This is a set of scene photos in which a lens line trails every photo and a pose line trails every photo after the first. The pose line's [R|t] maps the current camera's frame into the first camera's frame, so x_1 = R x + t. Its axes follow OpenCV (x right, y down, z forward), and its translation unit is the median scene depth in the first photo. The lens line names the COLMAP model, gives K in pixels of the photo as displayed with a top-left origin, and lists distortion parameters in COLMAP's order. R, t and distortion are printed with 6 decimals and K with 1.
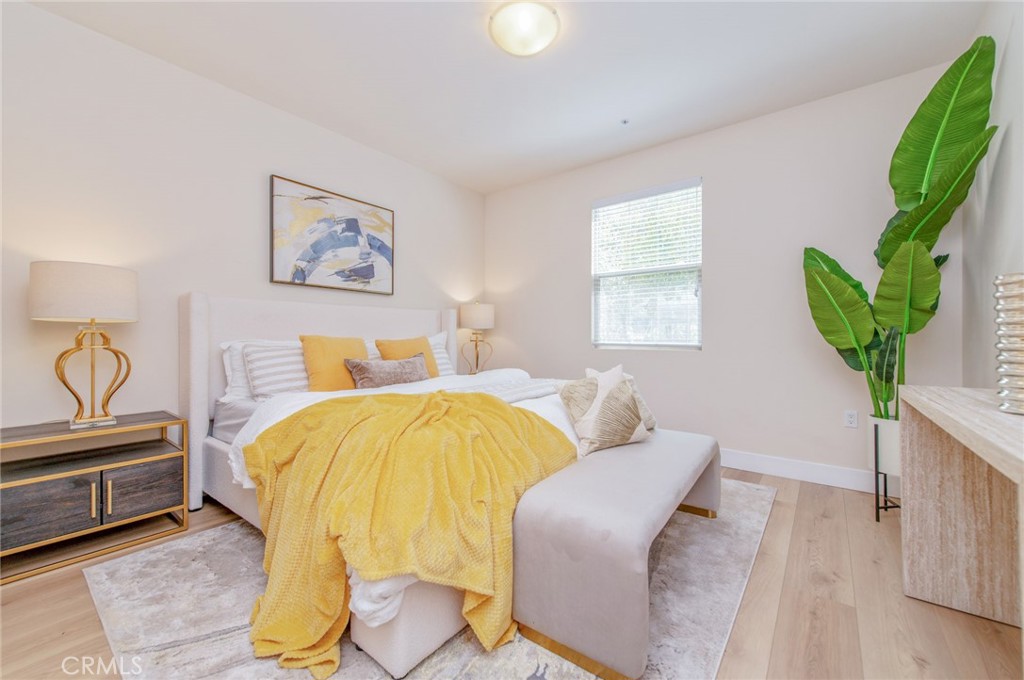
lens RADIAL K [[408.5, 0, 516.5], [0, 408.5, 337.9], [0, 0, 1]] dist [0.014546, -0.000362]
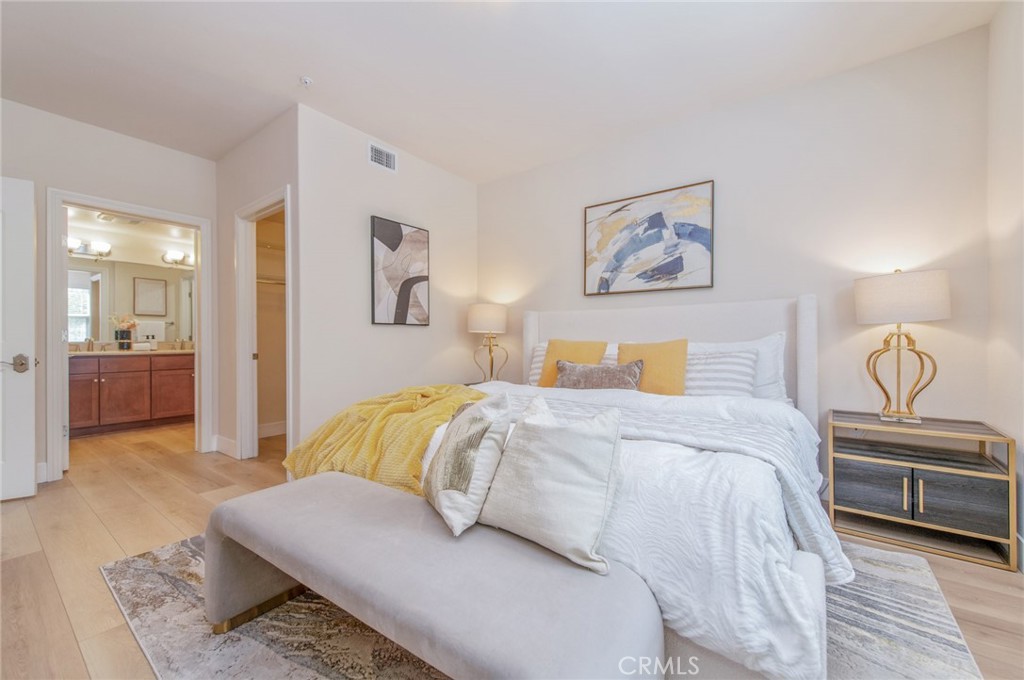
lens RADIAL K [[400.5, 0, 513.7], [0, 400.5, 338.6], [0, 0, 1]] dist [0.016189, -0.004231]
pose [[0.018350, -0.002754, -0.999828, 0.516024], [0.000696, 0.999996, -0.002742, -0.003872], [0.999831, -0.000646, 0.018352, 0.666929]]
